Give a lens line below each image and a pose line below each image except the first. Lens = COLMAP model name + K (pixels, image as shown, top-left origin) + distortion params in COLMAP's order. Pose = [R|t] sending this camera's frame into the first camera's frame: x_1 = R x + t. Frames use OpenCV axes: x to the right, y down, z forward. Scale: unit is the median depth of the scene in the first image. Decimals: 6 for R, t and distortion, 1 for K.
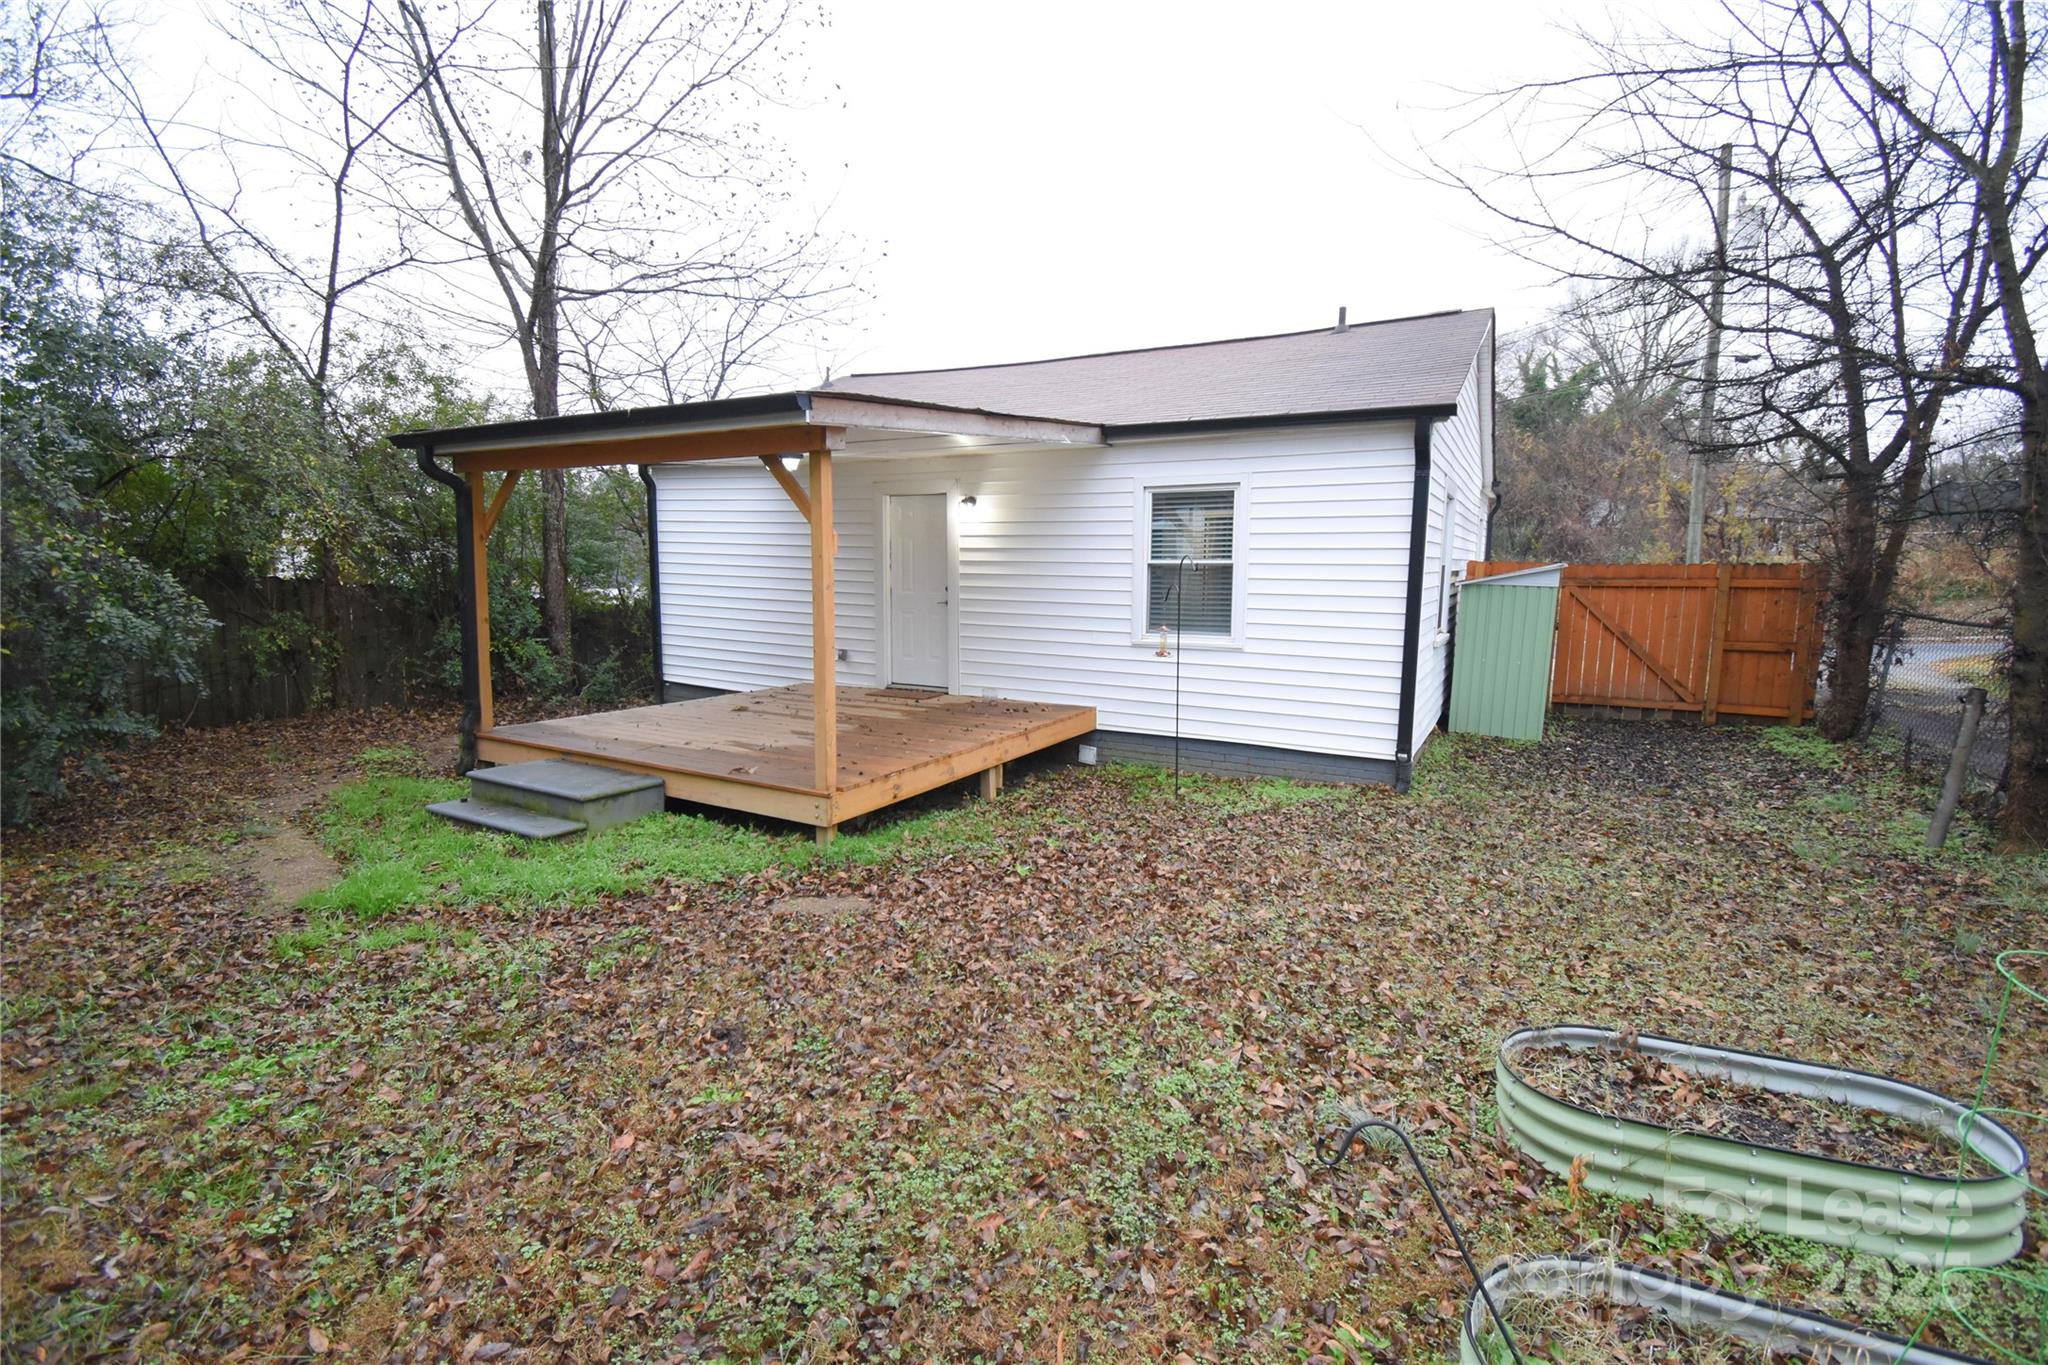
lens RADIAL K [[912.1, 0, 1024.0], [0, 912.1, 682.5], [0, 0, 1]] dist [0.024195, -0.030145]
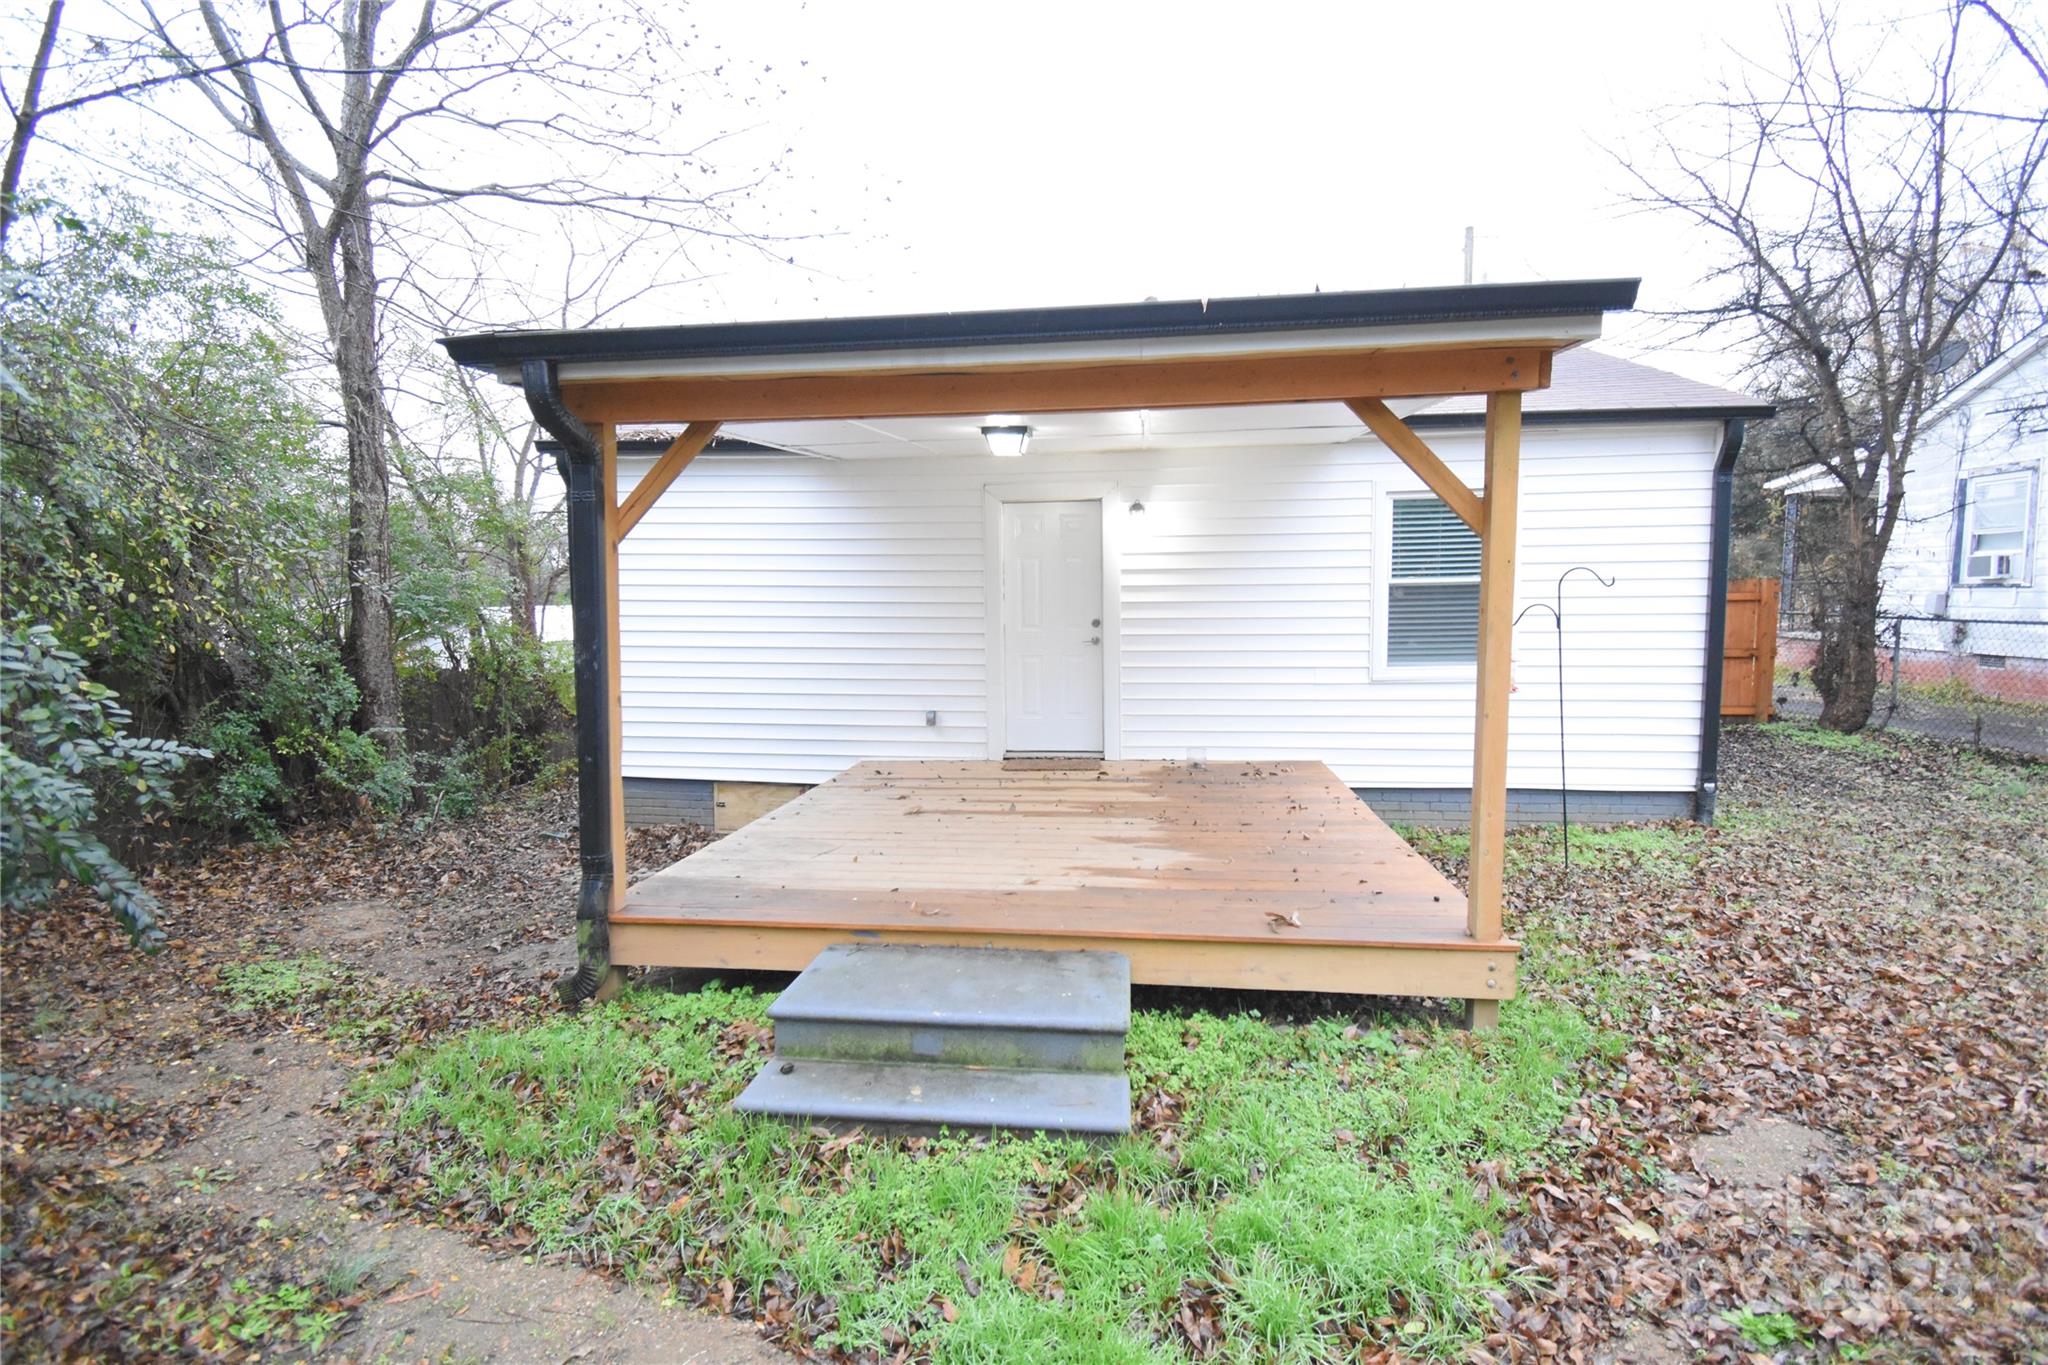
lens RADIAL K [[912.1, 0, 1024.0], [0, 912.1, 682.5], [0, 0, 1]] dist [0.024195, -0.030145]
pose [[0.921990, -0.054856, 0.383309, -0.439368], [0.071331, 0.997034, -0.028887, -0.034901], [-0.380587, 0.053975, 0.923168, 0.315326]]
